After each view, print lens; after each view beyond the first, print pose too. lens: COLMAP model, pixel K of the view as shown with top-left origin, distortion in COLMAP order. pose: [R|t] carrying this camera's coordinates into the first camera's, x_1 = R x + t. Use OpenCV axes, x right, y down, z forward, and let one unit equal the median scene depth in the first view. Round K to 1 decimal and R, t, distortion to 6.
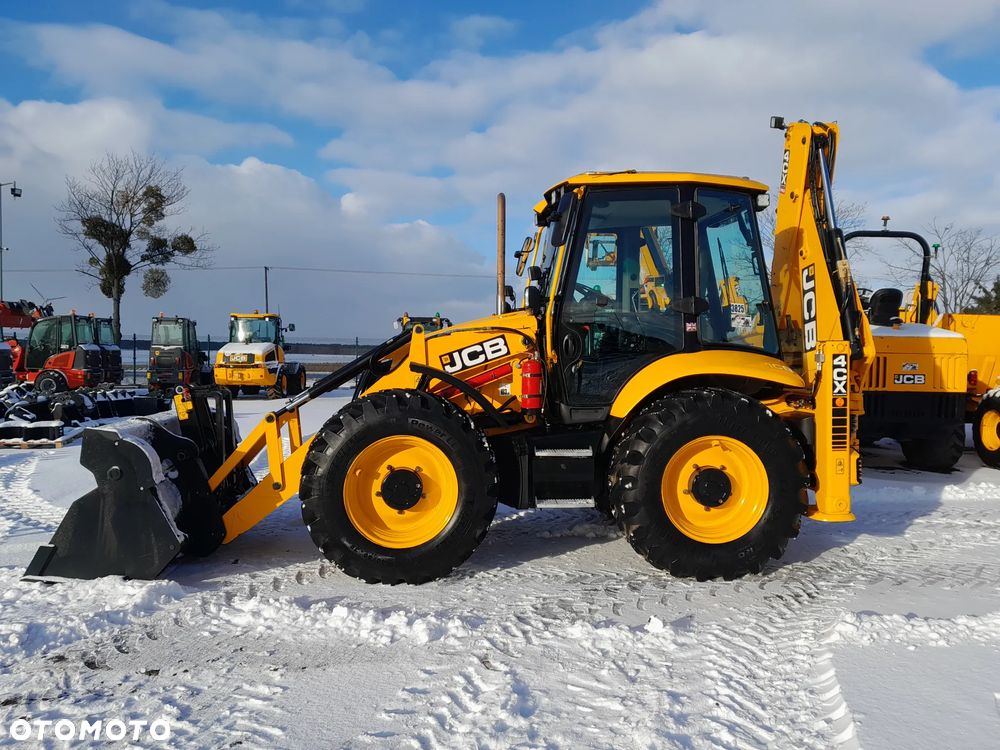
lens RADIAL K [[761.6, 0, 504.7], [0, 761.6, 382.5], [0, 0, 1]] dist [0.073498, -0.121475]
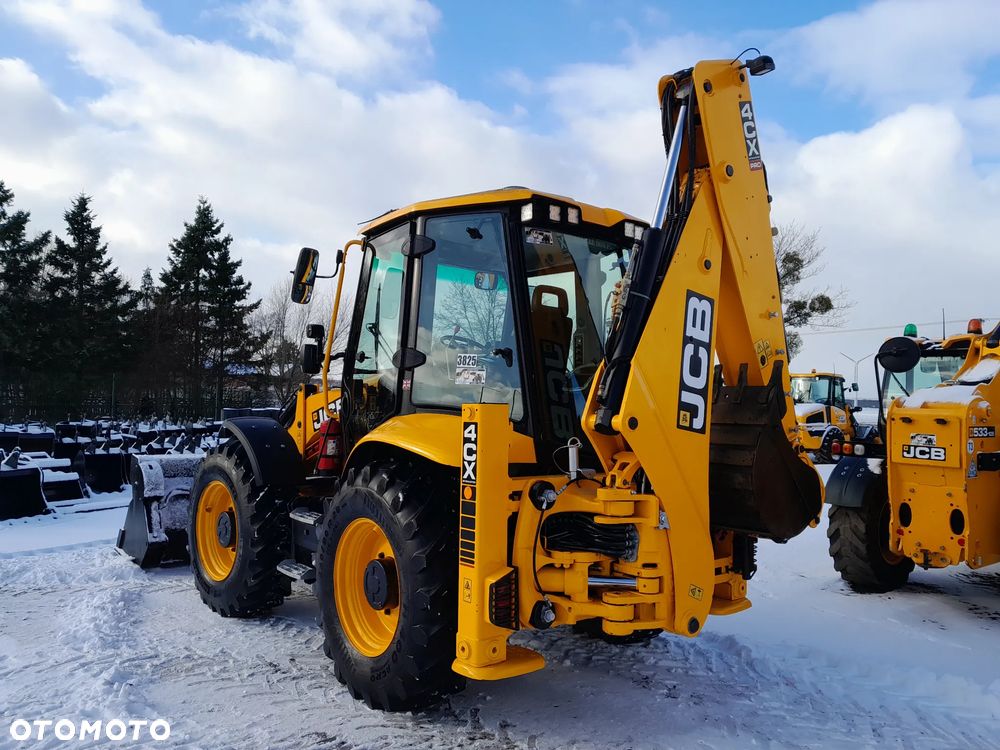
lens RADIAL K [[761.6, 0, 504.7], [0, 761.6, 382.5], [0, 0, 1]] dist [0.073498, -0.121475]
pose [[0.585499, -0.010208, -0.810609, 0.912035], [-0.053206, 0.997281, -0.050989, -0.035725], [0.808925, 0.072983, 0.583364, 0.563906]]
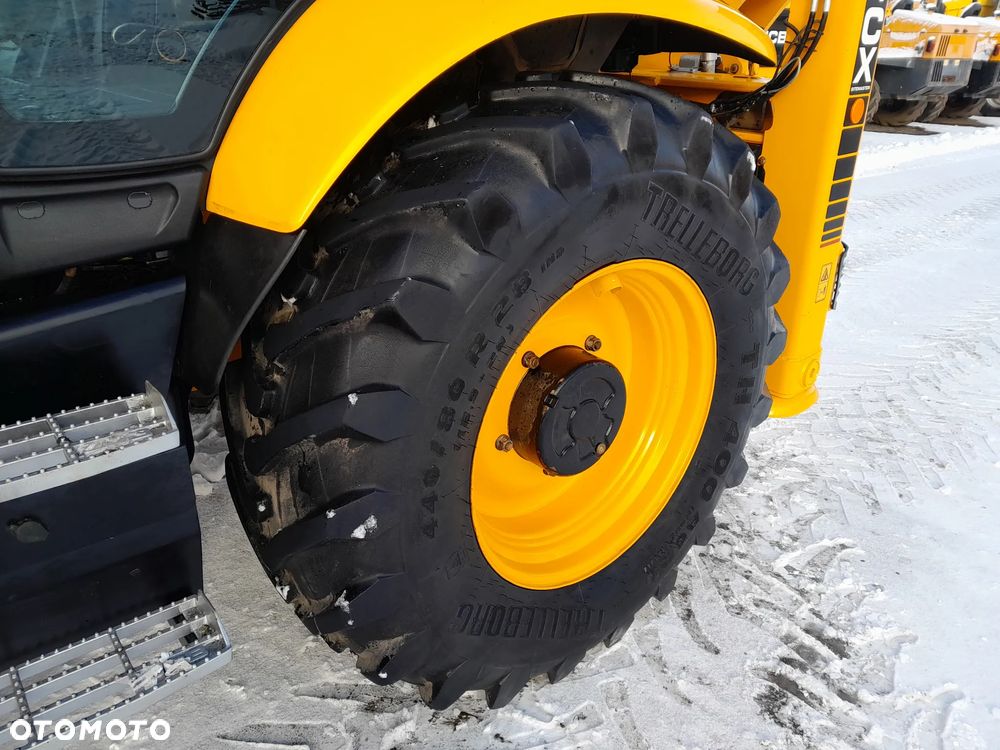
lens RADIAL K [[764.5, 0, 508.5], [0, 764.5, 388.0], [0, 0, 1]] dist [0.095709, -0.126790]
pose [[0.799985, -0.238179, 0.550721, 0.067426], [0.002587, 0.919200, 0.393783, 0.000791], [-0.600014, -0.313596, 0.735963, 0.715262]]
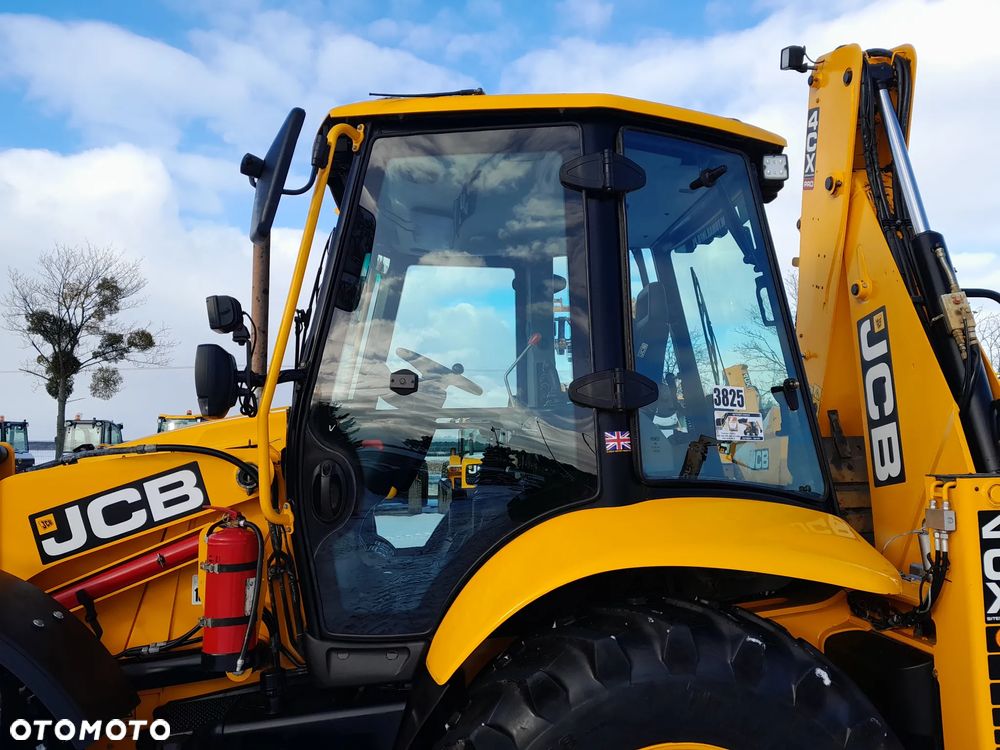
lens RADIAL K [[764.5, 0, 508.5], [0, 764.5, 388.0], [0, 0, 1]] dist [0.095709, -0.126790]
pose [[0.999903, -0.011374, -0.008000, 0.175824], [0.010348, 0.992919, -0.118343, -0.049393], [0.009289, 0.118249, 0.992941, 0.544664]]
